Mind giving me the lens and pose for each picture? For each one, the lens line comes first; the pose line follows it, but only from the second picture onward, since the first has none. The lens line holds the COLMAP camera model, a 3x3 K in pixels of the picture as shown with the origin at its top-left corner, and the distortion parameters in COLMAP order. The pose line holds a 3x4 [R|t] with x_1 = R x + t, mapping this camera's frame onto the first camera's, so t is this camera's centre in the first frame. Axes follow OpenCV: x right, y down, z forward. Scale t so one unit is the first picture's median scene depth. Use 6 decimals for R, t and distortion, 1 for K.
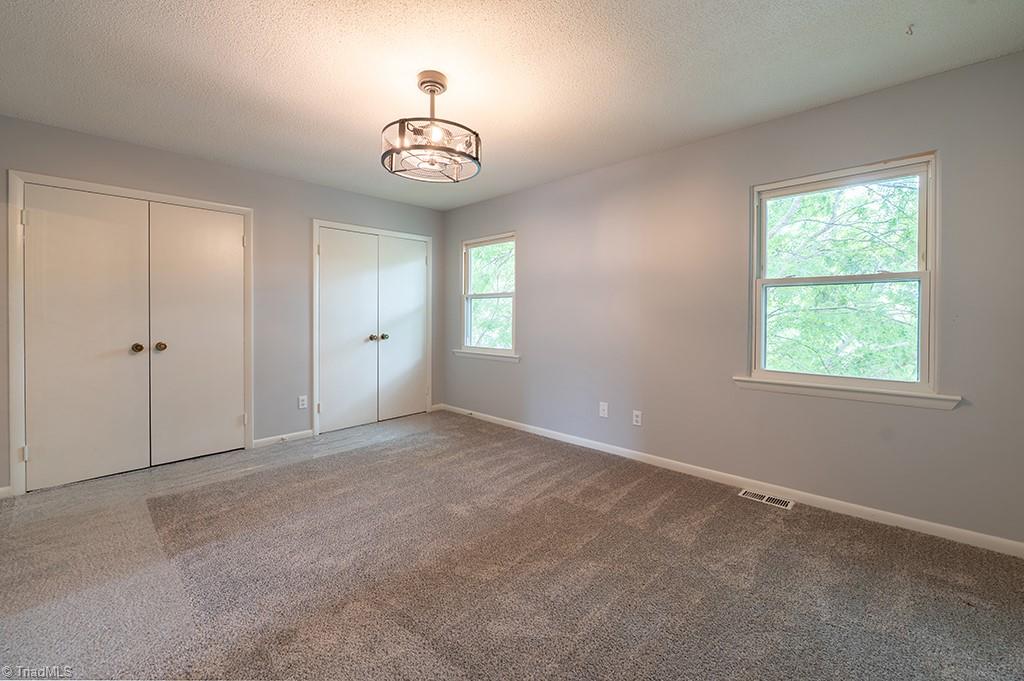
lens RADIAL K [[433.8, 0, 581.9], [0, 433.8, 321.8], [0, 0, 1]] dist [-0.000073, -0.000080]
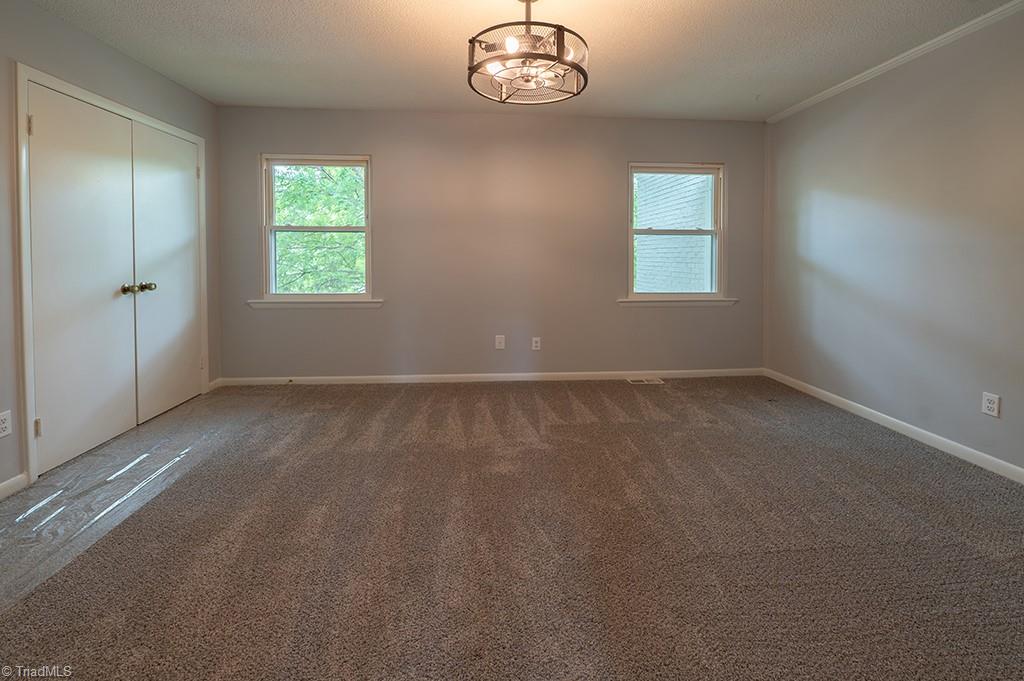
lens RADIAL K [[391.2, 0, 515.7], [0, 391.2, 262.7], [0, 0, 1]] dist [0.000984, 0.000007]
pose [[0.707468, -0.012018, 0.706643, -0.638195], [0.007618, 0.999927, 0.009379, -0.001981], [-0.706704, -0.001252, 0.707508, 0.308189]]
